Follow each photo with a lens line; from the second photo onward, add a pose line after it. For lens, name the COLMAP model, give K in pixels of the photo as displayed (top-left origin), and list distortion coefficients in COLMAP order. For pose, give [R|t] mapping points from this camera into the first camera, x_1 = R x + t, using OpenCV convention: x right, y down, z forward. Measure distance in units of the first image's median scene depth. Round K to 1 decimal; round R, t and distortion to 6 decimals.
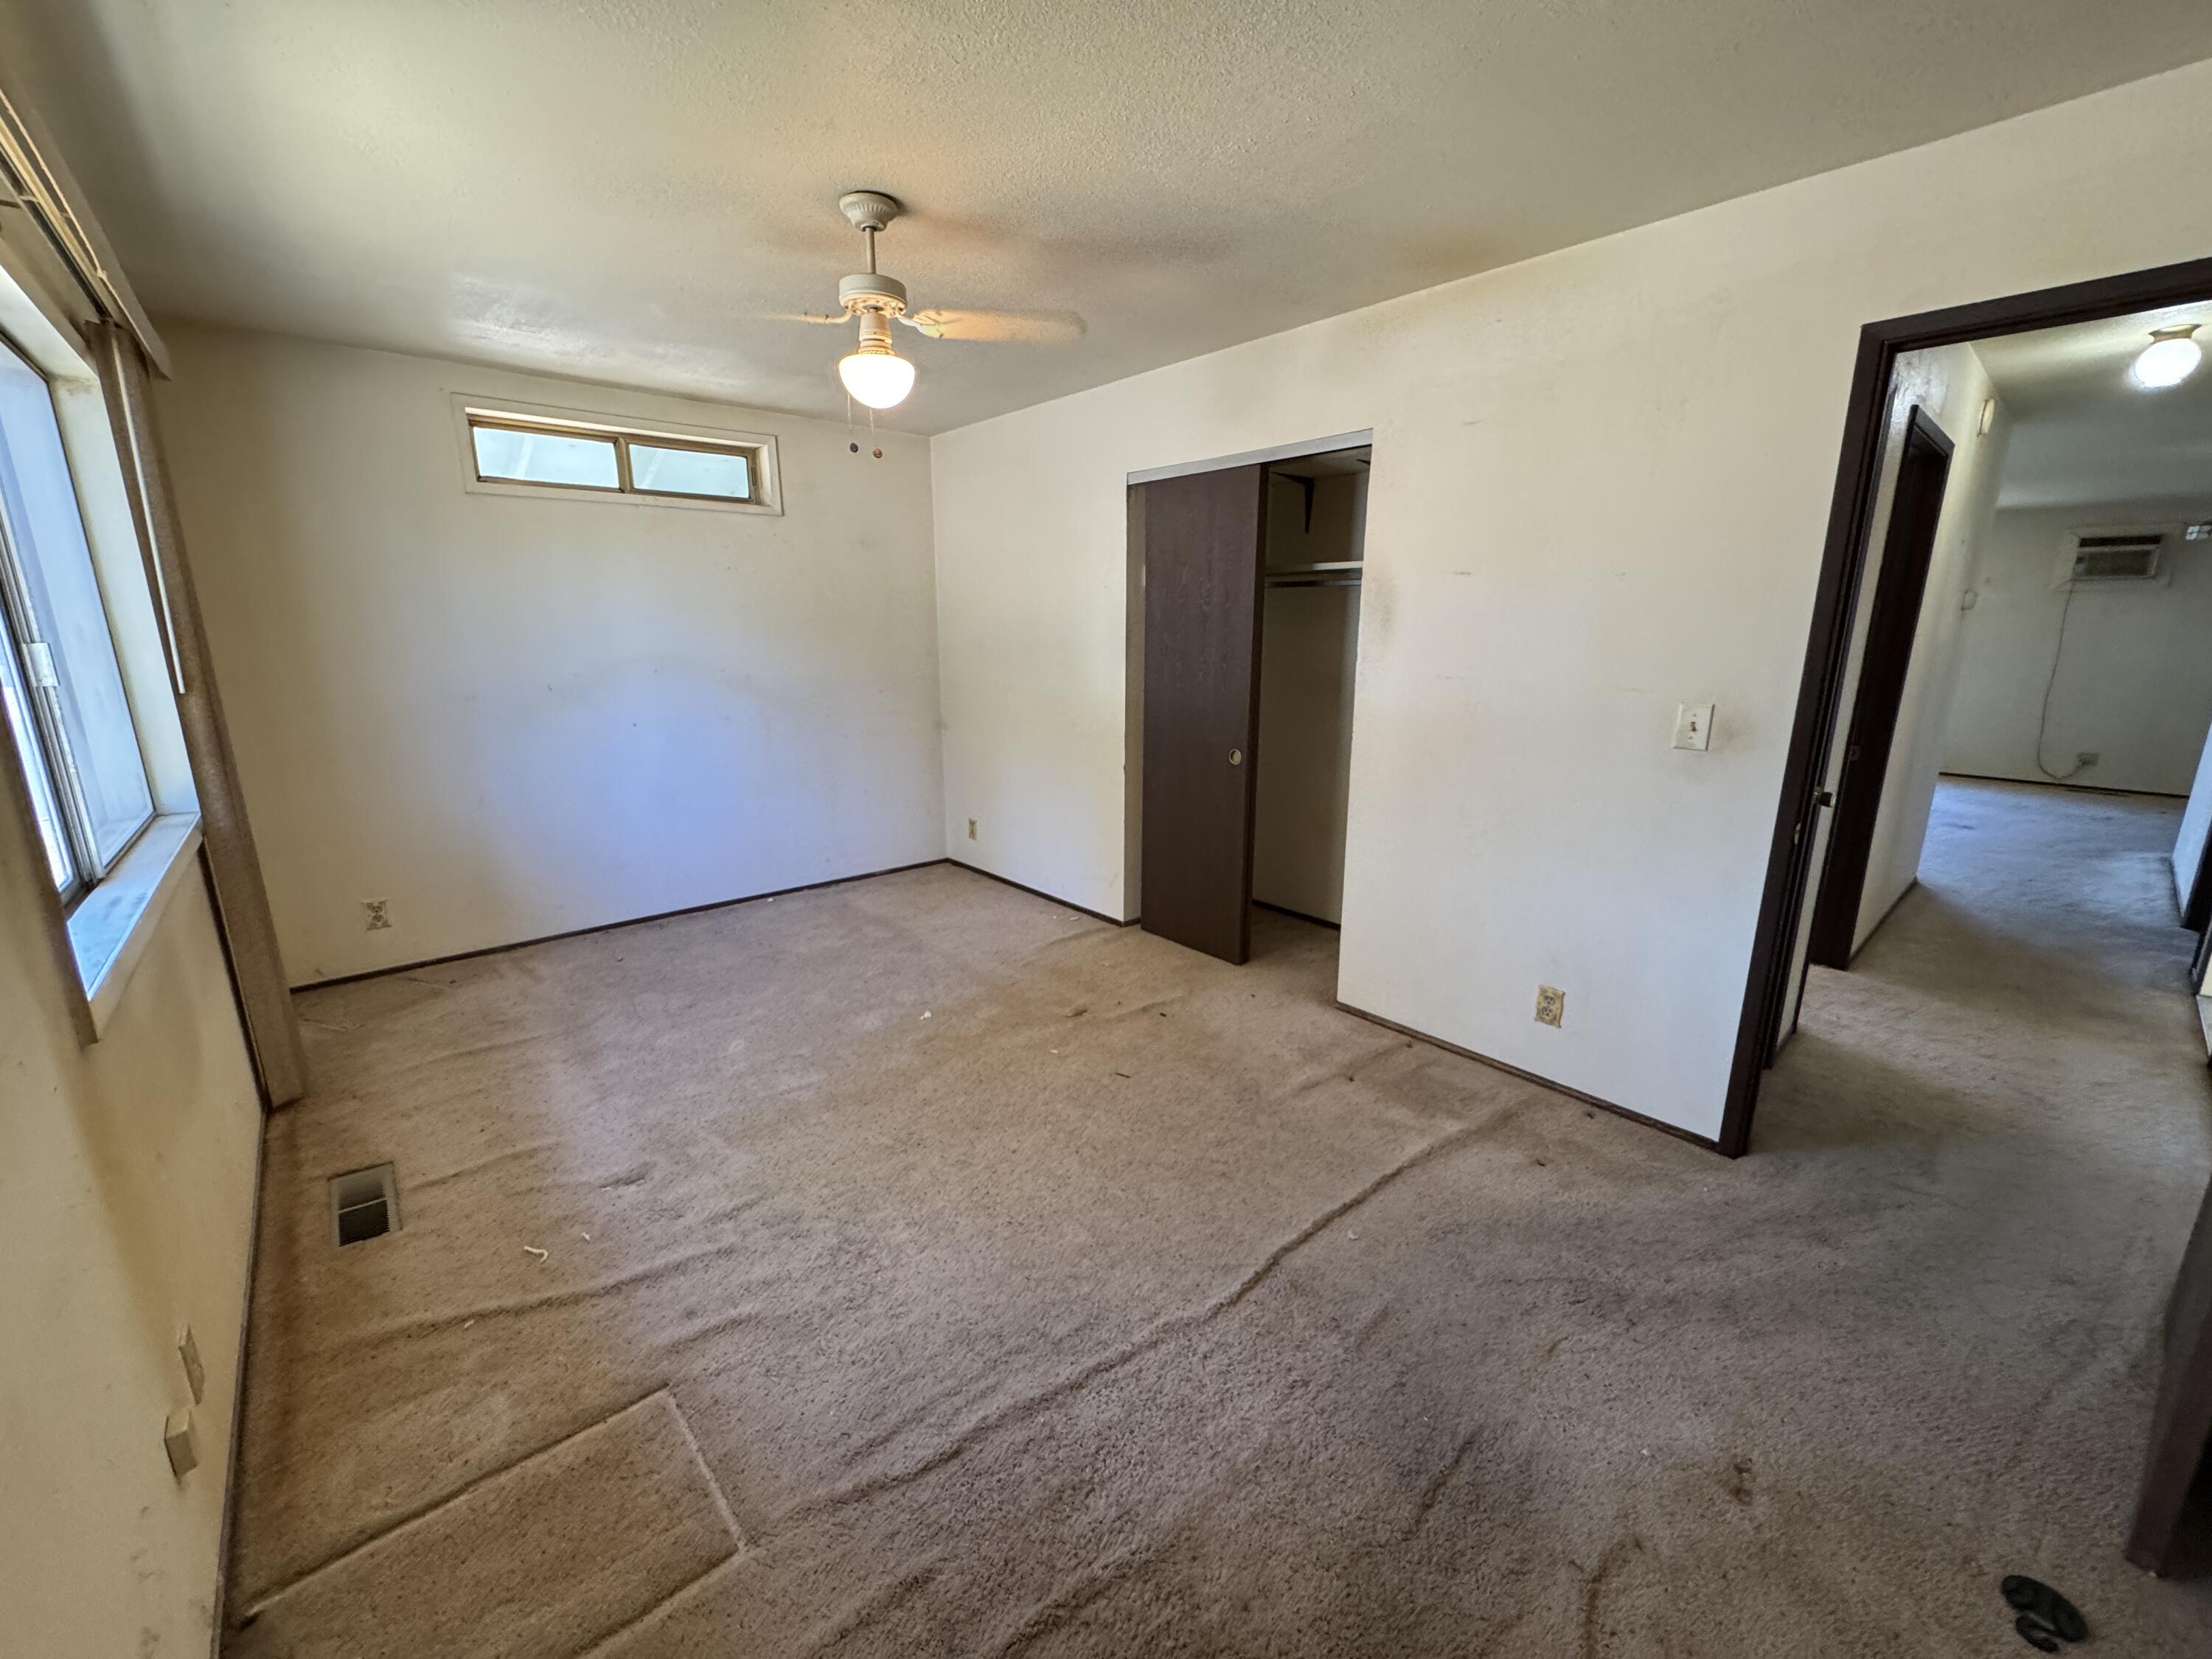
lens RADIAL K [[883.4, 0, 1100.7], [0, 883.4, 826.1], [0, 0, 1]] dist [-0.001683, -0.000265]
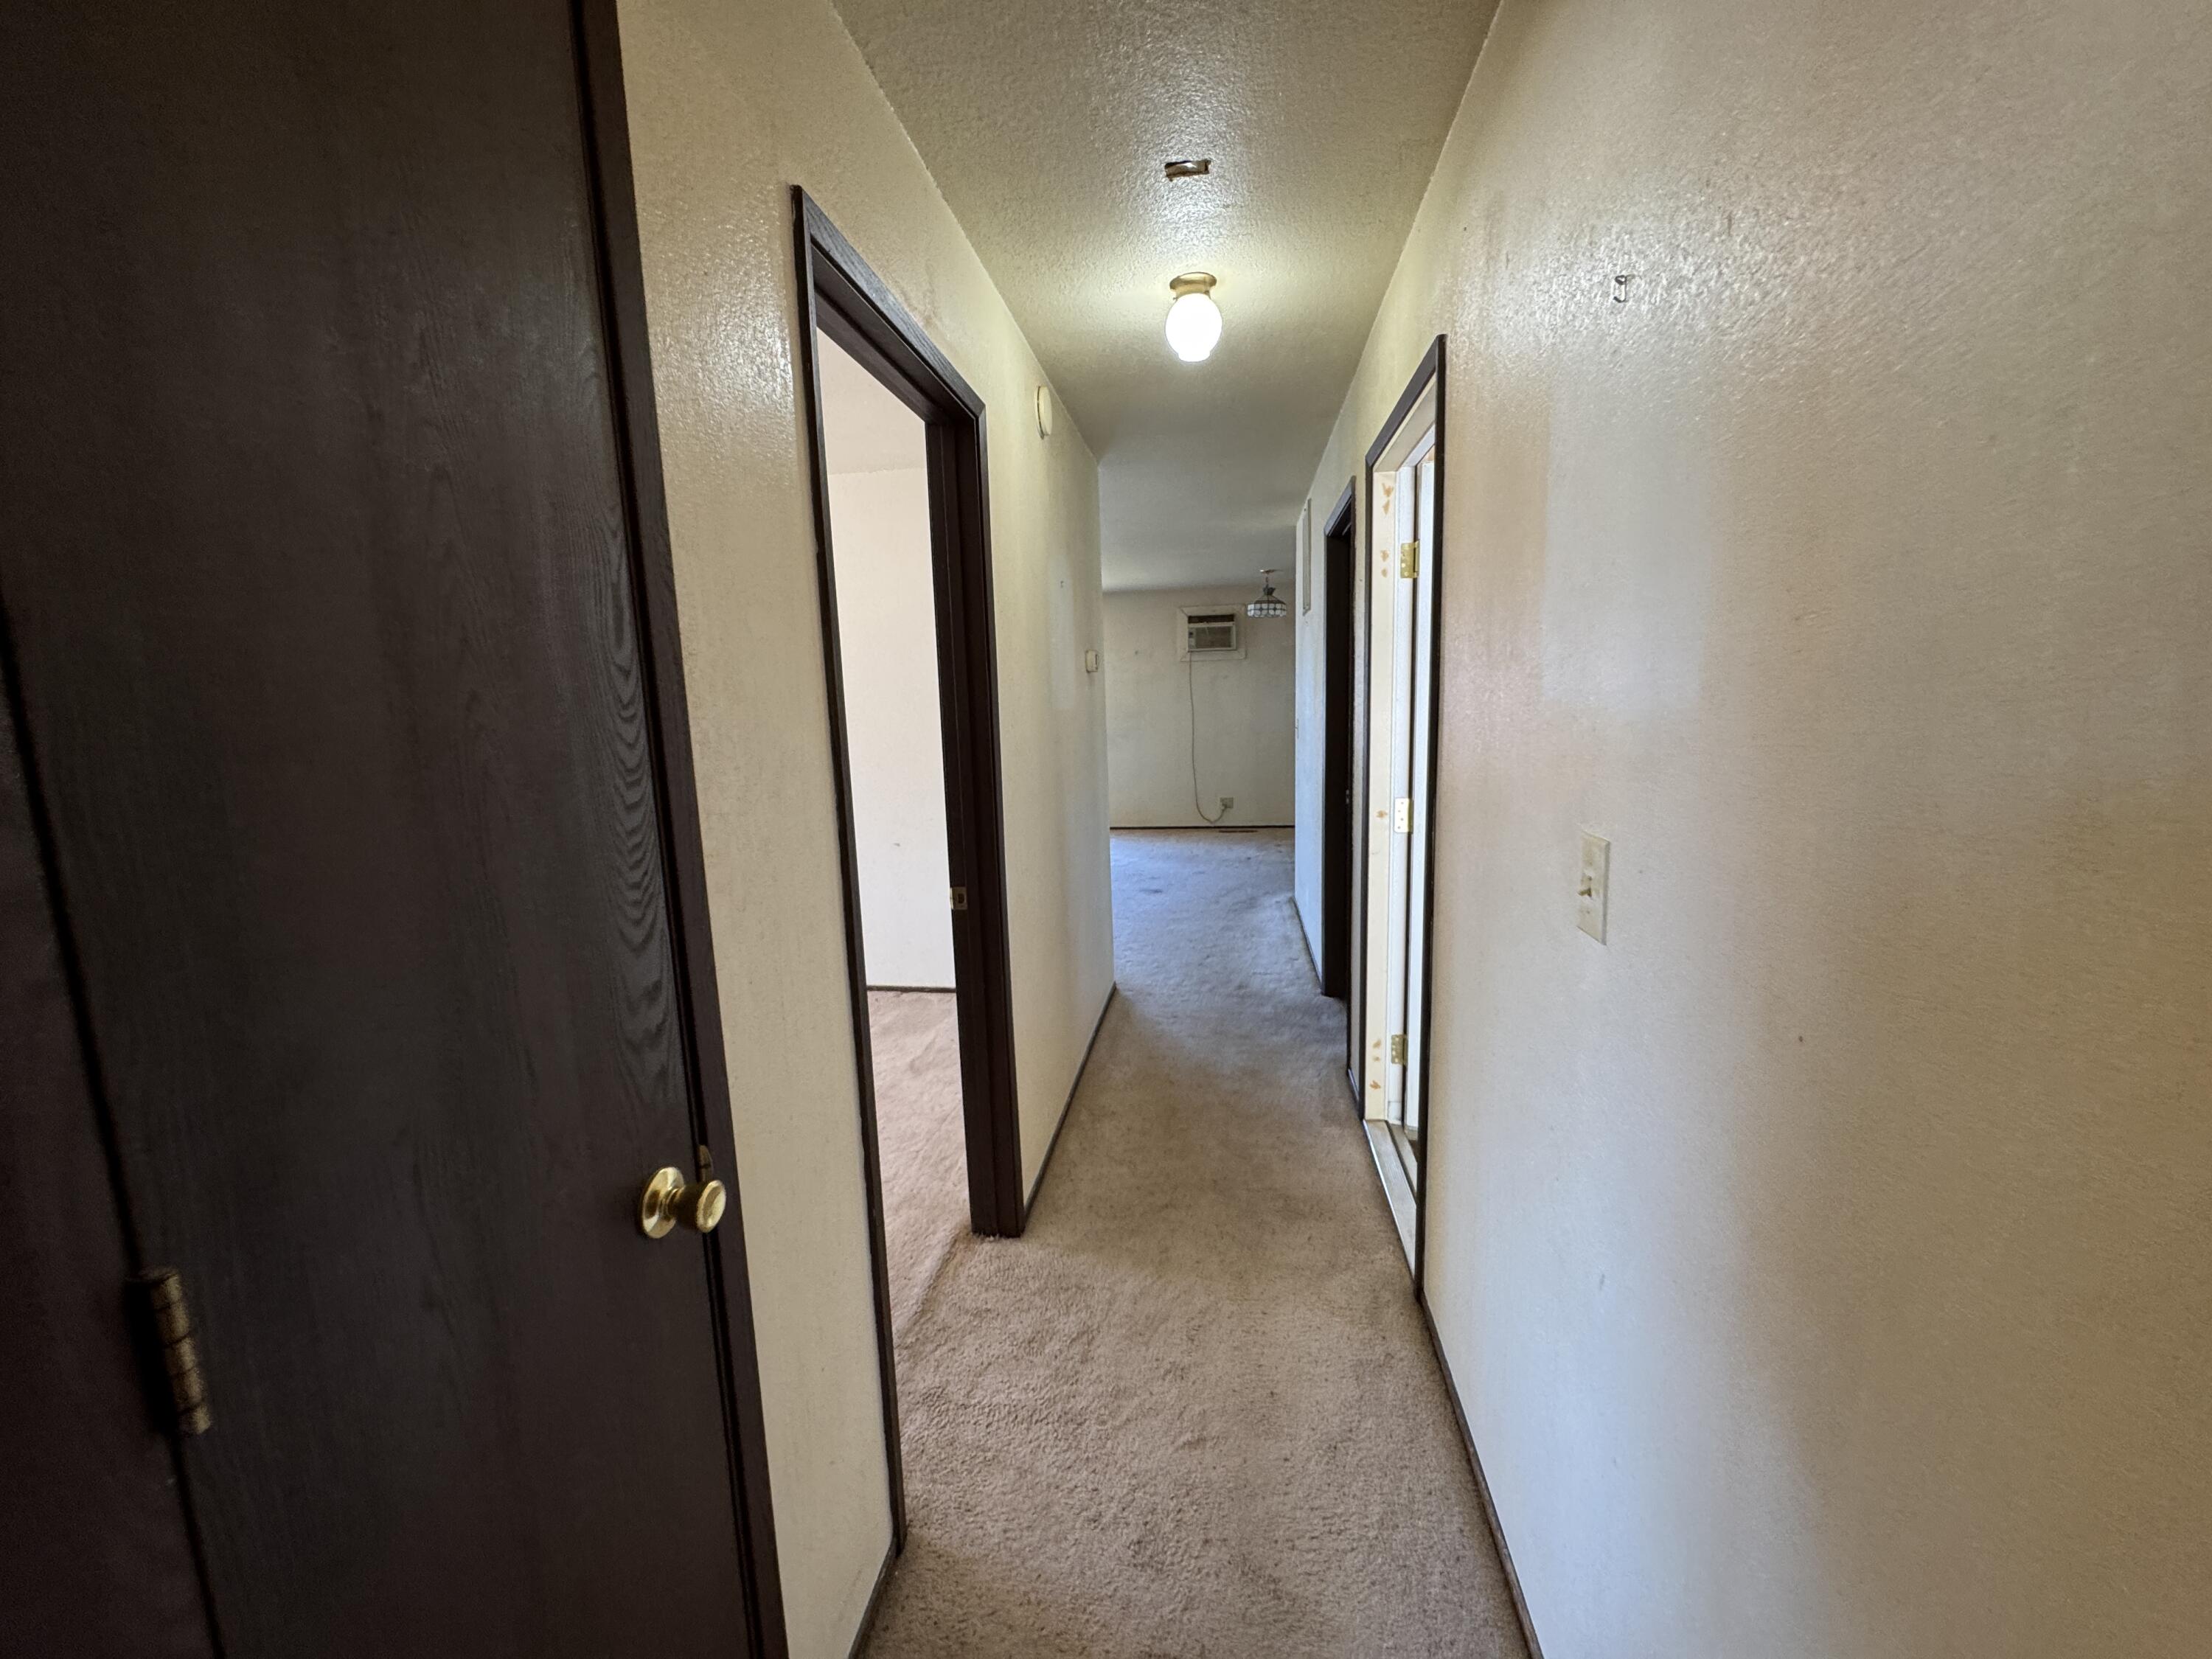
lens RADIAL K [[883.4, 0, 1106.8], [0, 883.4, 830.0], [0, 0, 1]] dist [-0.001683, -0.000265]
pose [[0.756572, -0.125206, 0.641812, 0.432637], [0.180491, 0.983354, -0.020929, -0.077890], [-0.628508, 0.131676, 0.766576, 0.367535]]
